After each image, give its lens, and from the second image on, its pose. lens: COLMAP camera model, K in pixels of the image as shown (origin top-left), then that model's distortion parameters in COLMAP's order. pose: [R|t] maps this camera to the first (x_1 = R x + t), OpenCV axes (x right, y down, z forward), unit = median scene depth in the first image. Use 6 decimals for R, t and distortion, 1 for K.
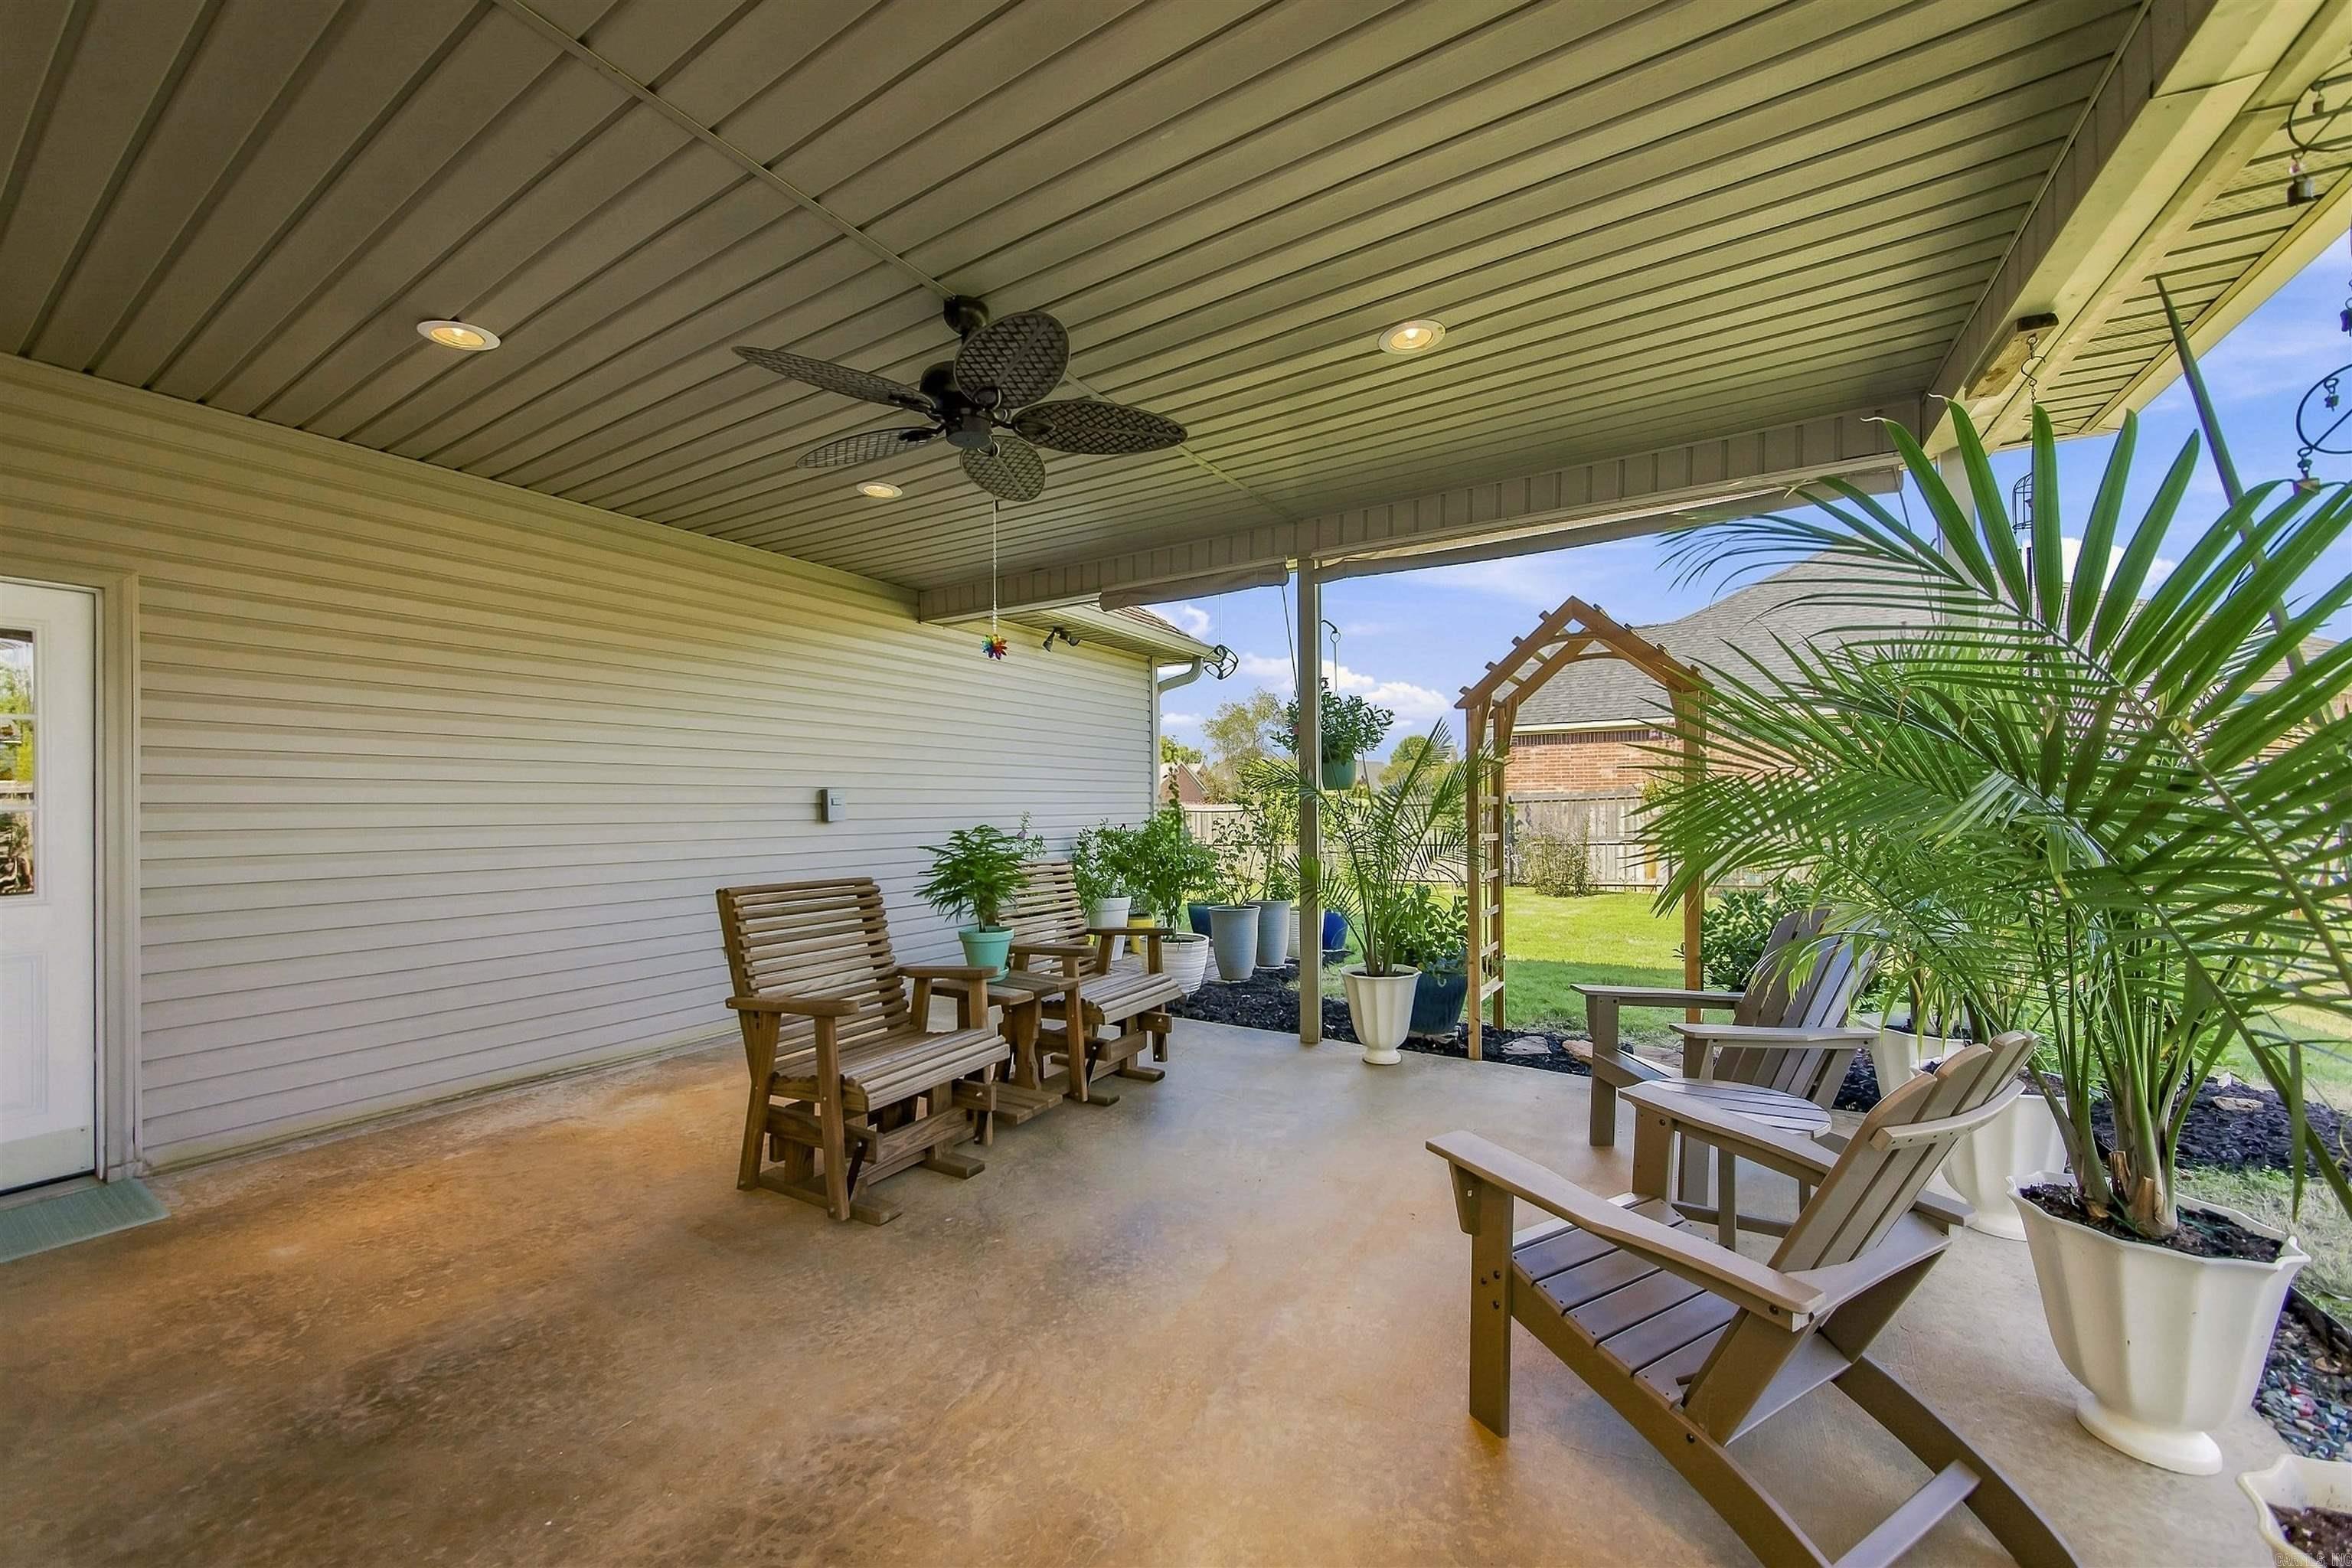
lens RADIAL K [[872.5, 0, 1176.0], [0, 872.5, 784.0], [0, 0, 1]] dist [-0.000413, -0.000031]
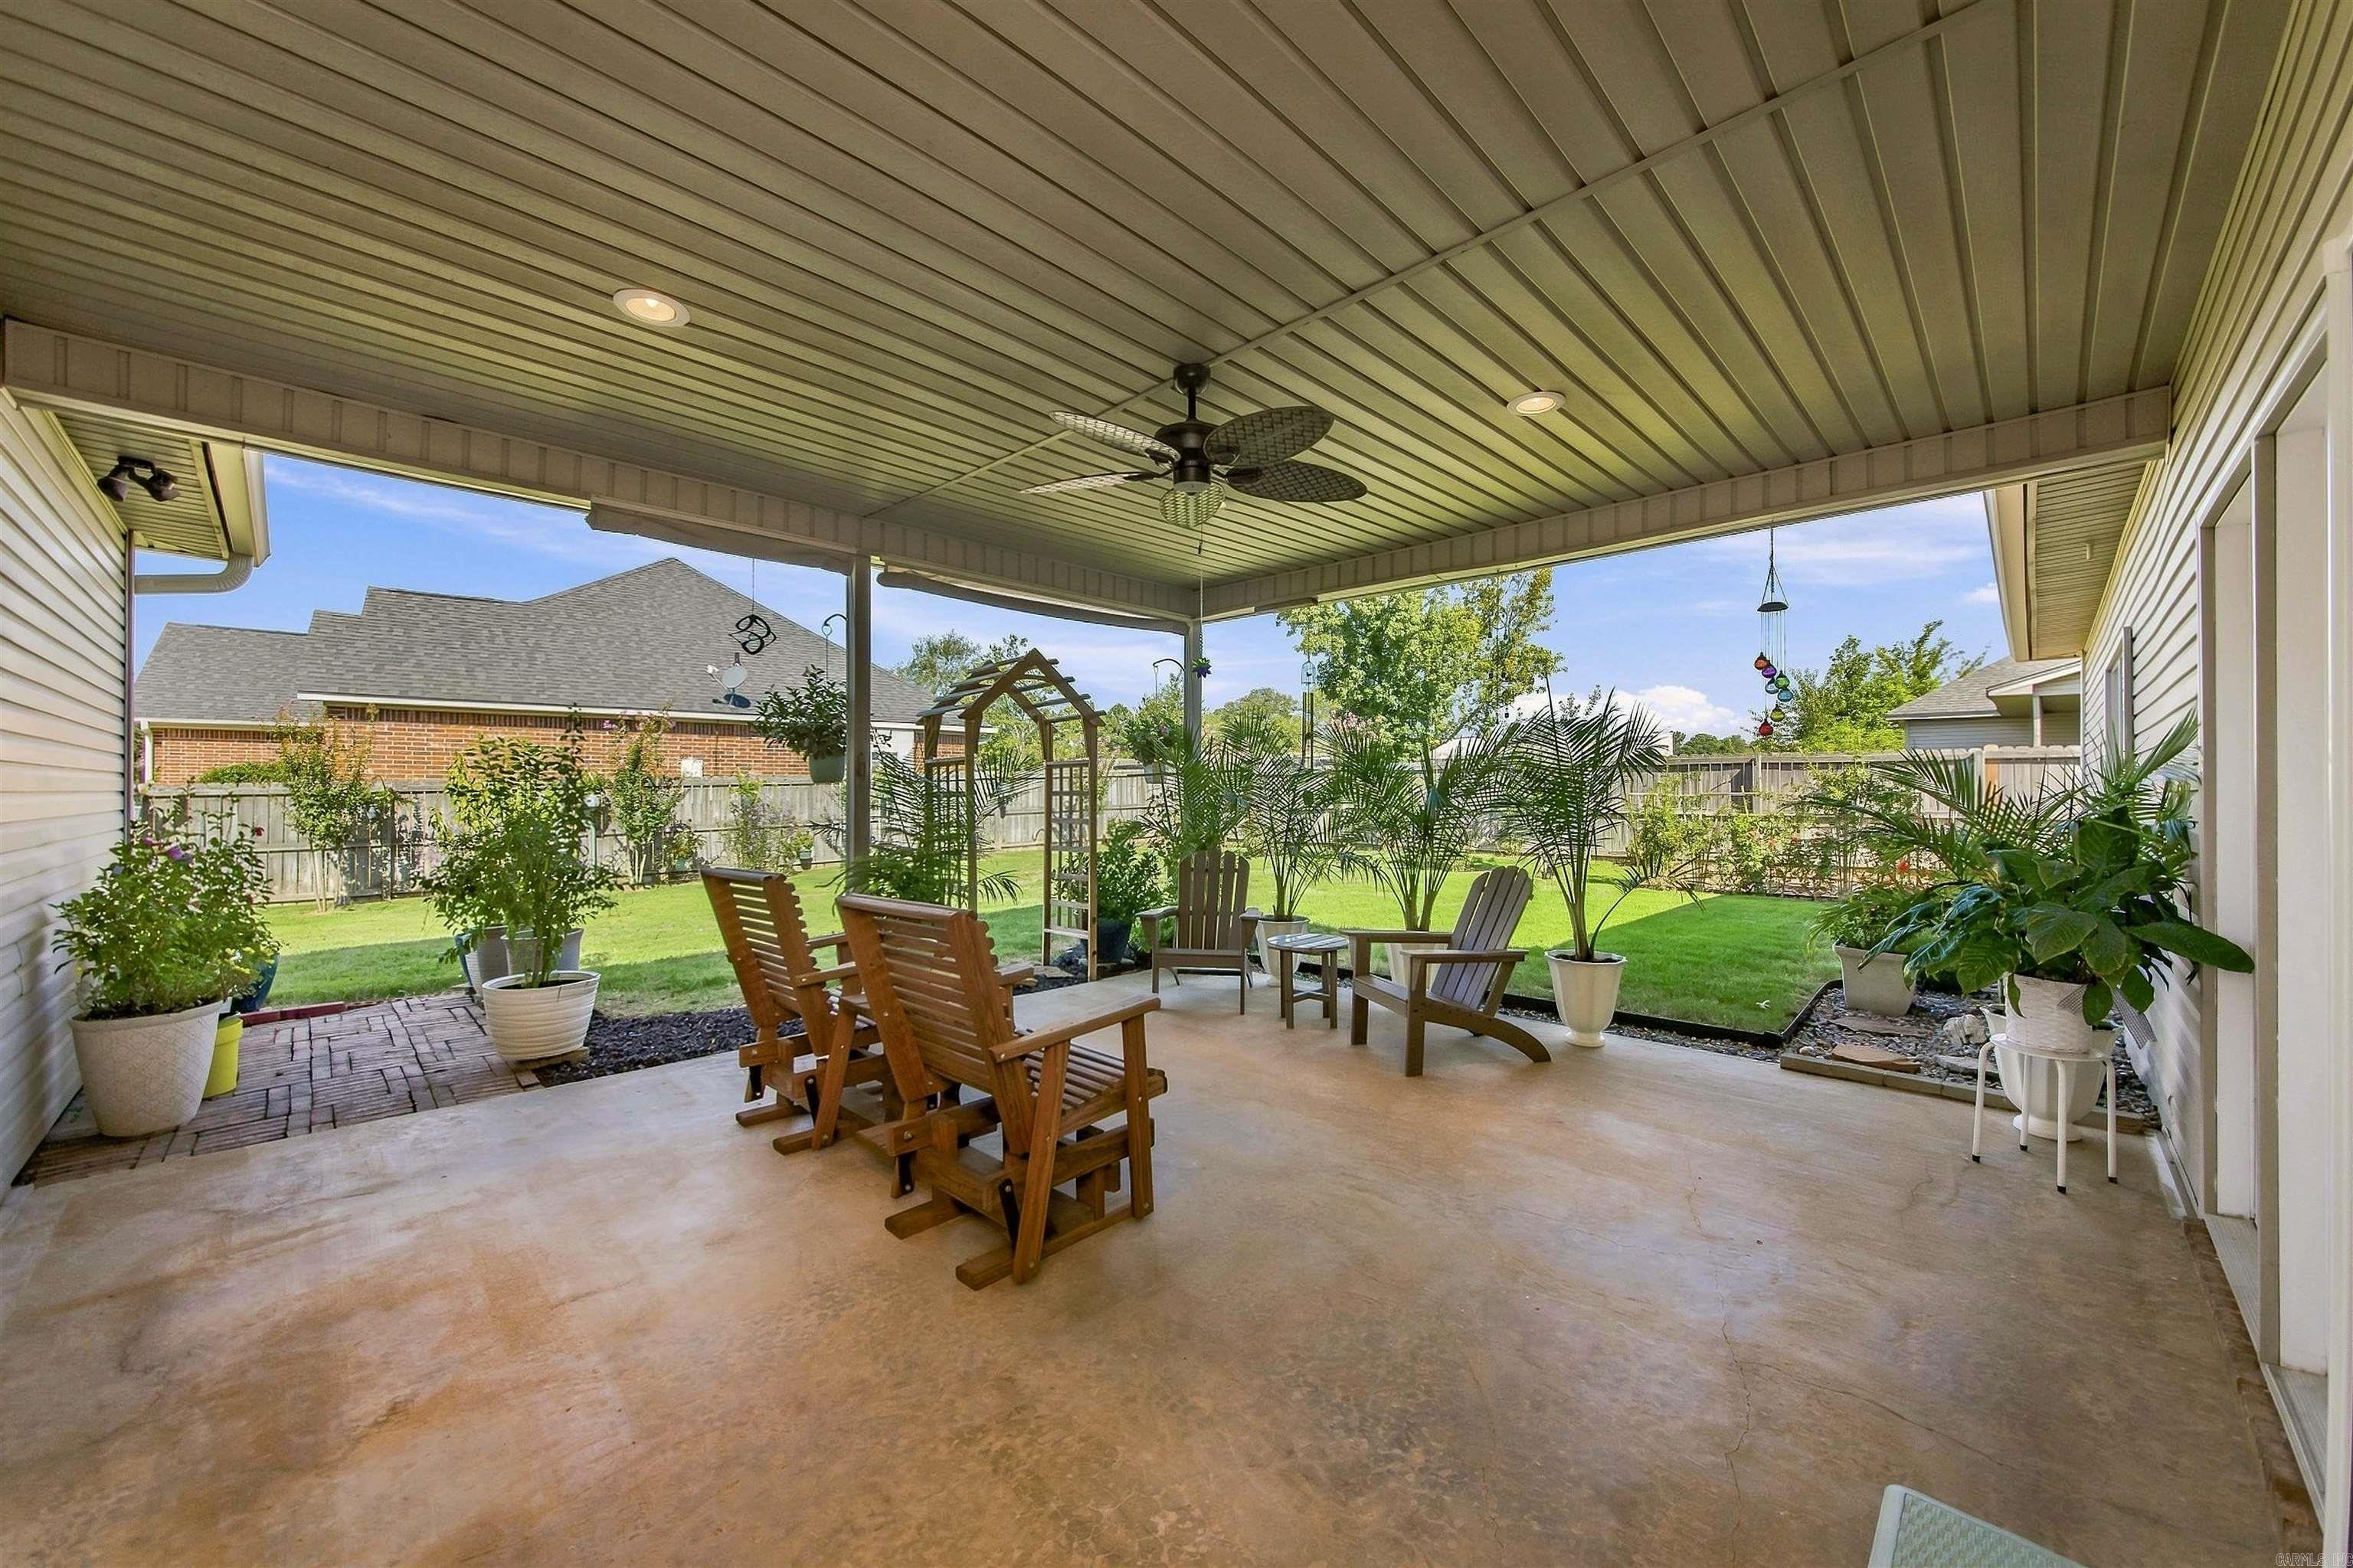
lens RADIAL K [[872.9, 0, 1176.5], [0, 872.9, 784.0], [0, 0, 1]] dist [-0.000413, -0.000031]
pose [[0.222161, 0.014775, 0.974898, -1.347136], [-0.025536, 0.999630, -0.009330, 0.011915], [-0.974676, -0.022822, 0.222456, 0.744708]]
